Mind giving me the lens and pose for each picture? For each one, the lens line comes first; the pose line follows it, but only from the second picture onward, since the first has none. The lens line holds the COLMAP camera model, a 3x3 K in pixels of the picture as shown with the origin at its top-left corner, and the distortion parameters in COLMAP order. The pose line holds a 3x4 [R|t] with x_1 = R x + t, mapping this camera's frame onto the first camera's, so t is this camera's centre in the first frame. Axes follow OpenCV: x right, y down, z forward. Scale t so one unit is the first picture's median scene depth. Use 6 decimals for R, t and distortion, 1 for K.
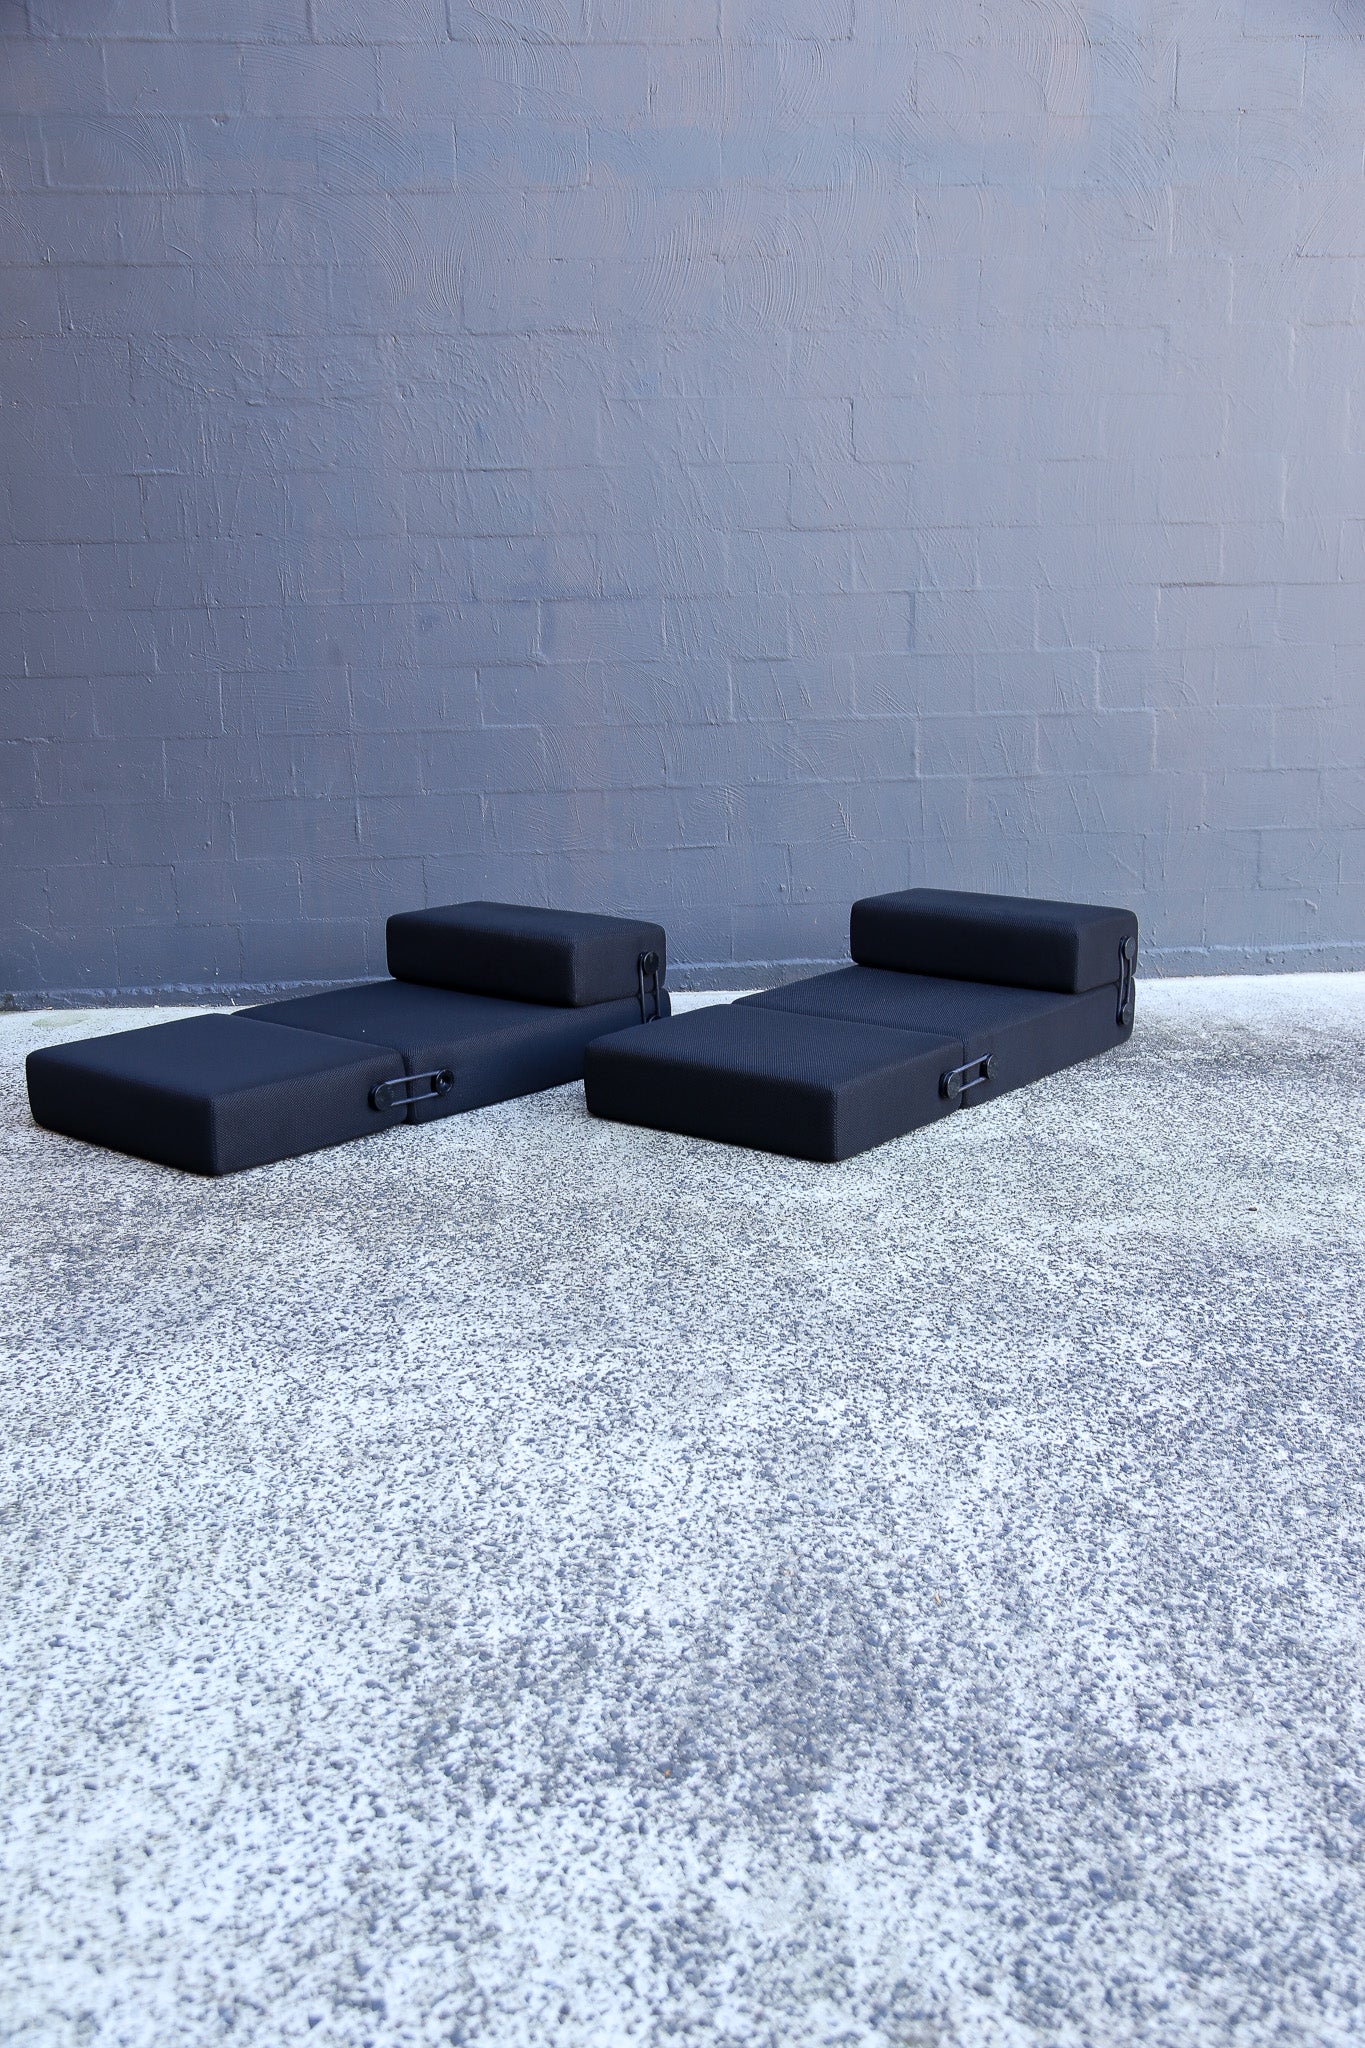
lens RADIAL K [[1858.7, 0, 676.5], [0, 1858.7, 1058.5], [0, 0, 1]] dist [-0.022946, 0.069383]
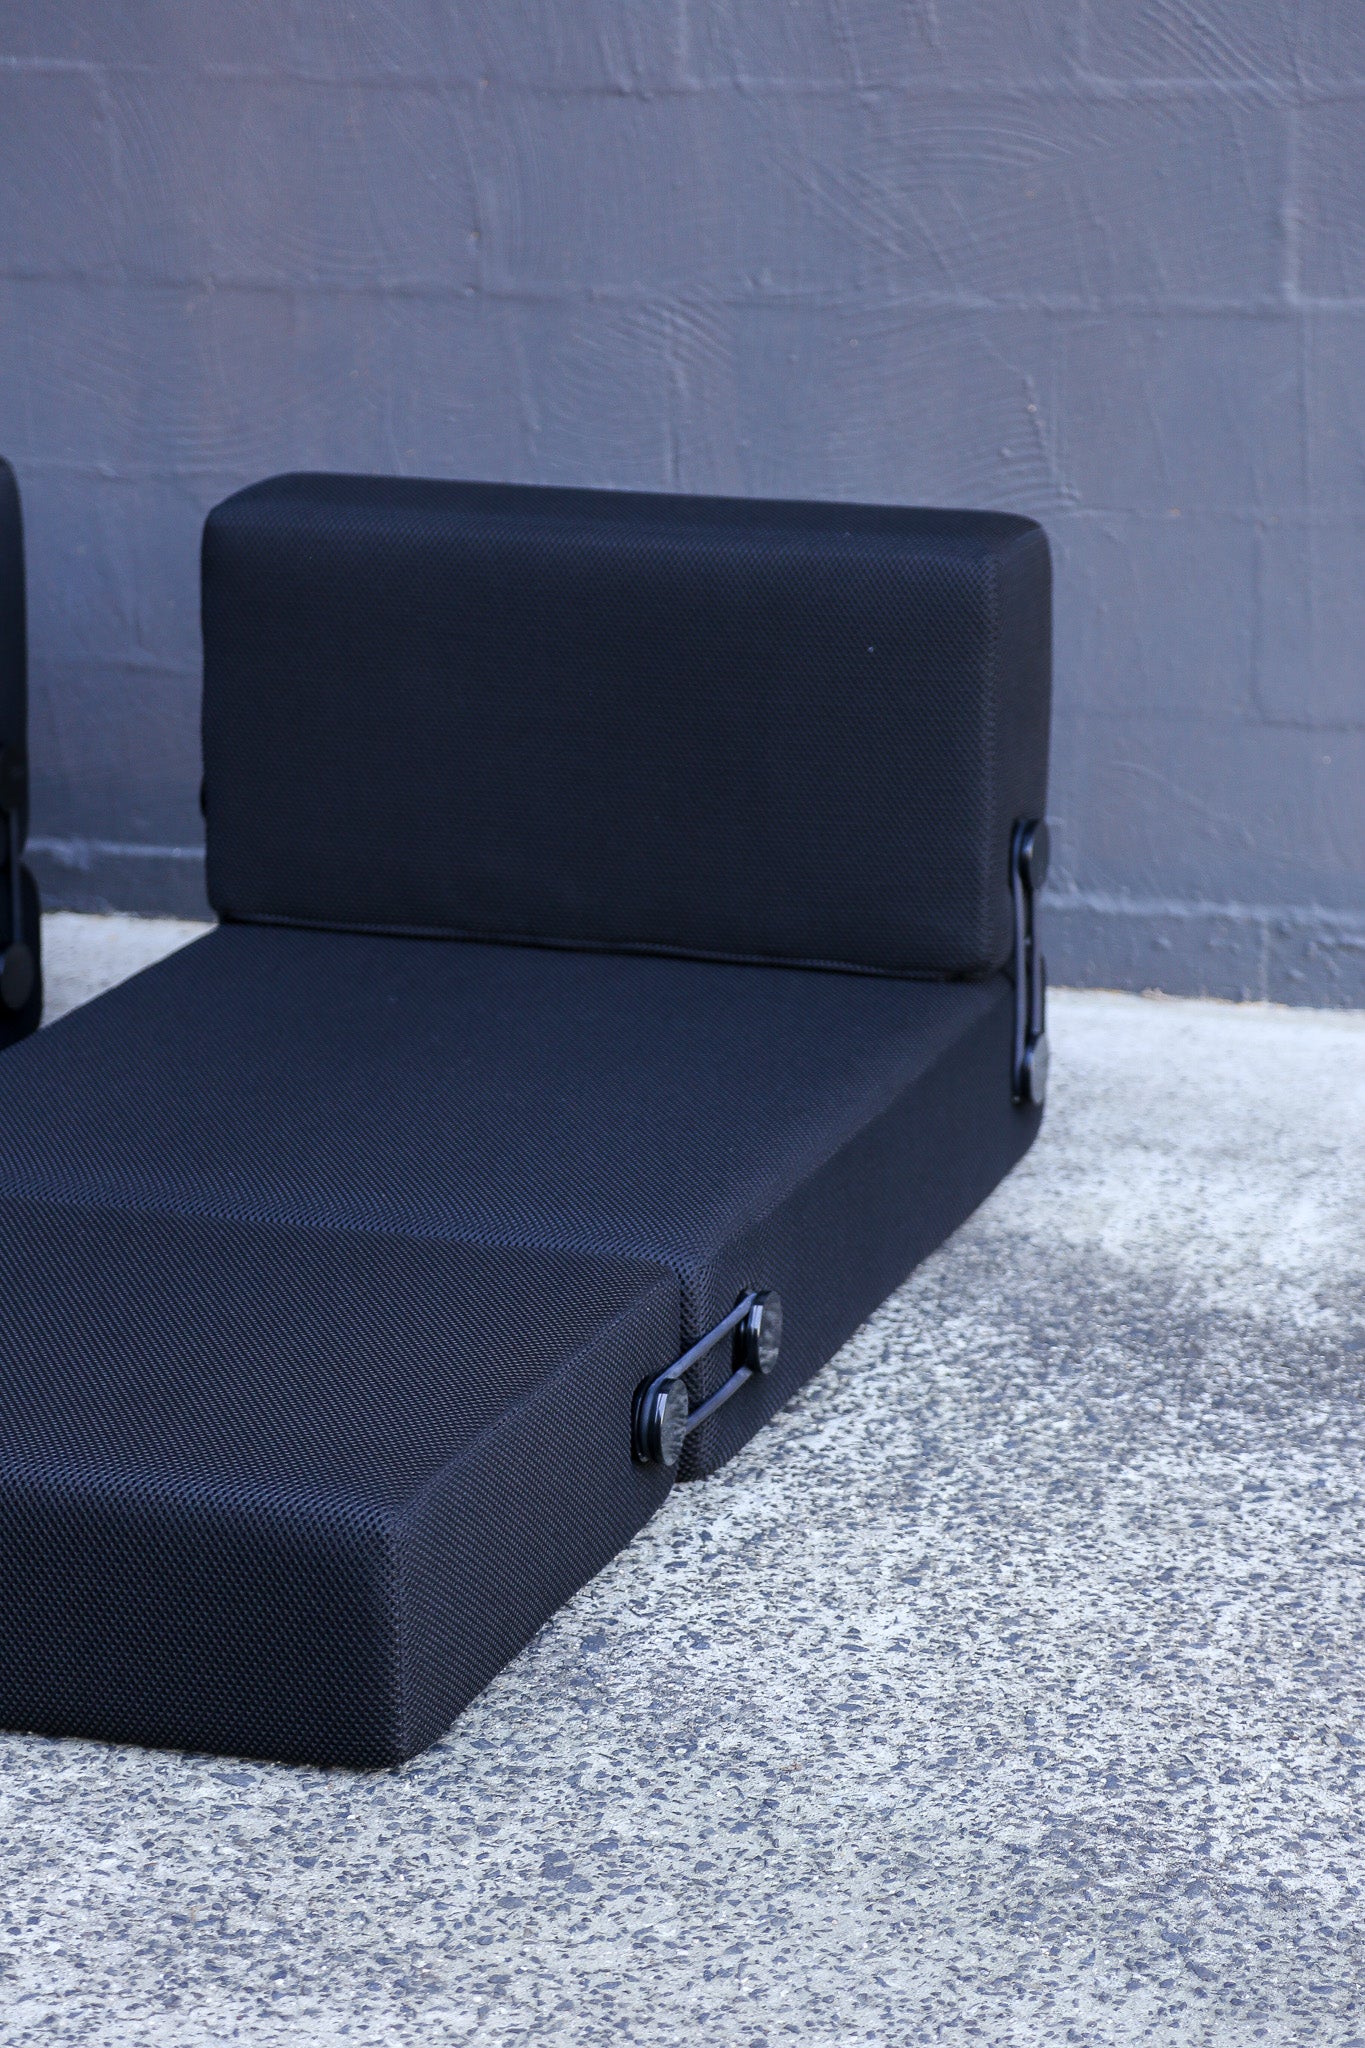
lens RADIAL K [[5705.6, 0, 681.2], [0, 5705.6, 1049.5], [0, 0, 1]] dist [0.671865, -0.381965]
pose [[0.924631, 0.108071, -0.365209, 0.678490], [-0.094104, 0.993993, 0.055884, -0.134296], [0.369055, -0.017304, 0.929247, 0.196633]]
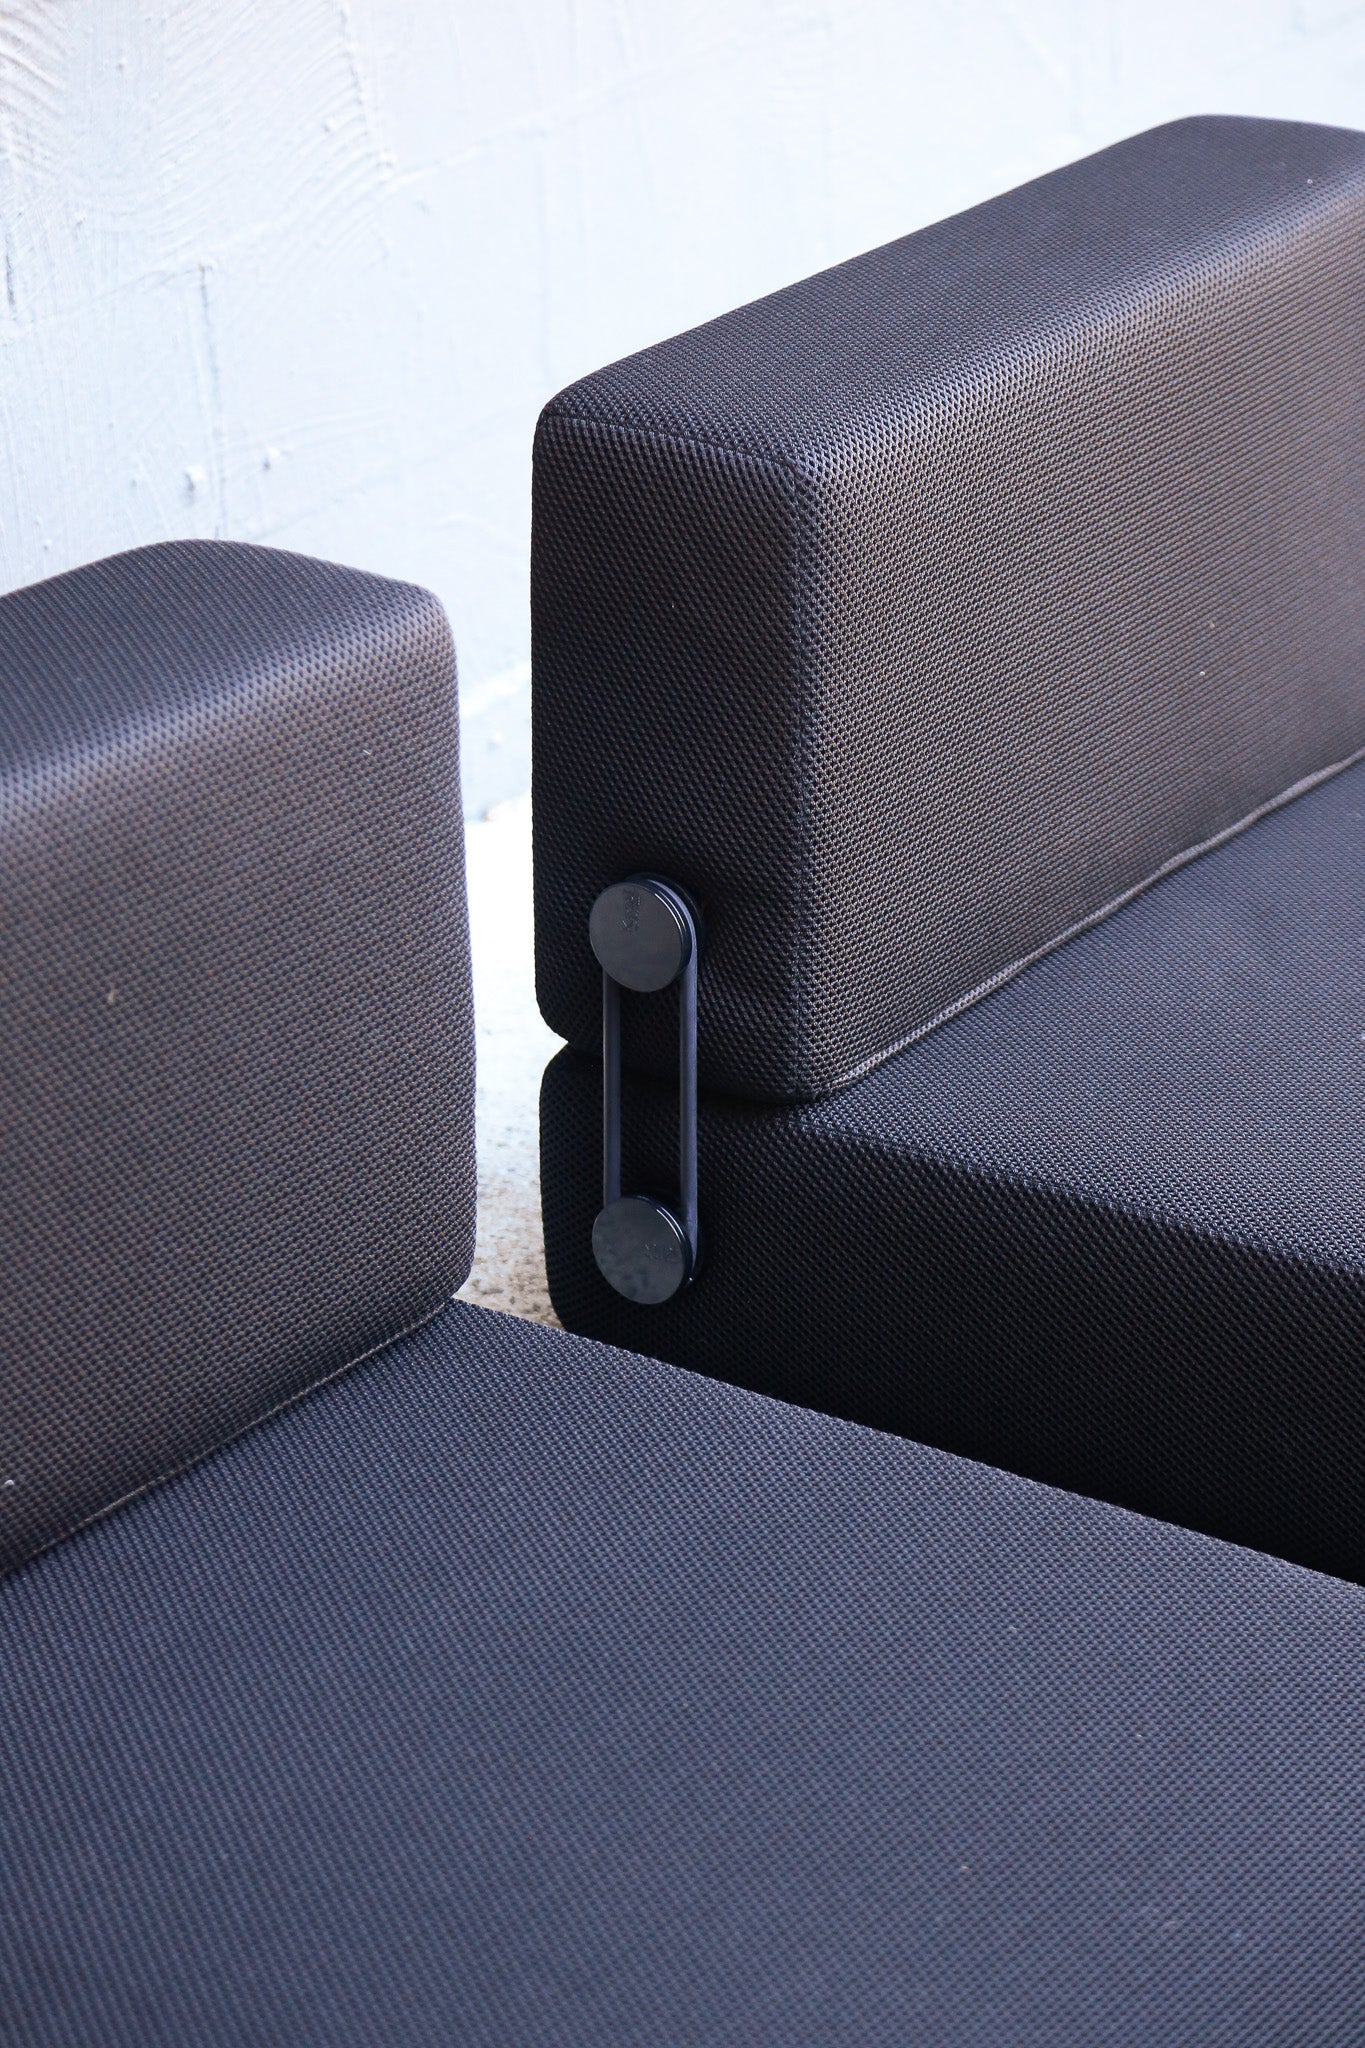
lens RADIAL K [[5705.6, 0, 681.2], [0, 5705.6, 1049.5], [0, 0, 1]] dist [0.671865, -0.381965]
pose [[0.592593, -0.308957, 0.743894, -0.698493], [0.186300, 0.951046, 0.246584, -0.313949], [-0.783662, -0.007536, 0.621142, 1.006073]]
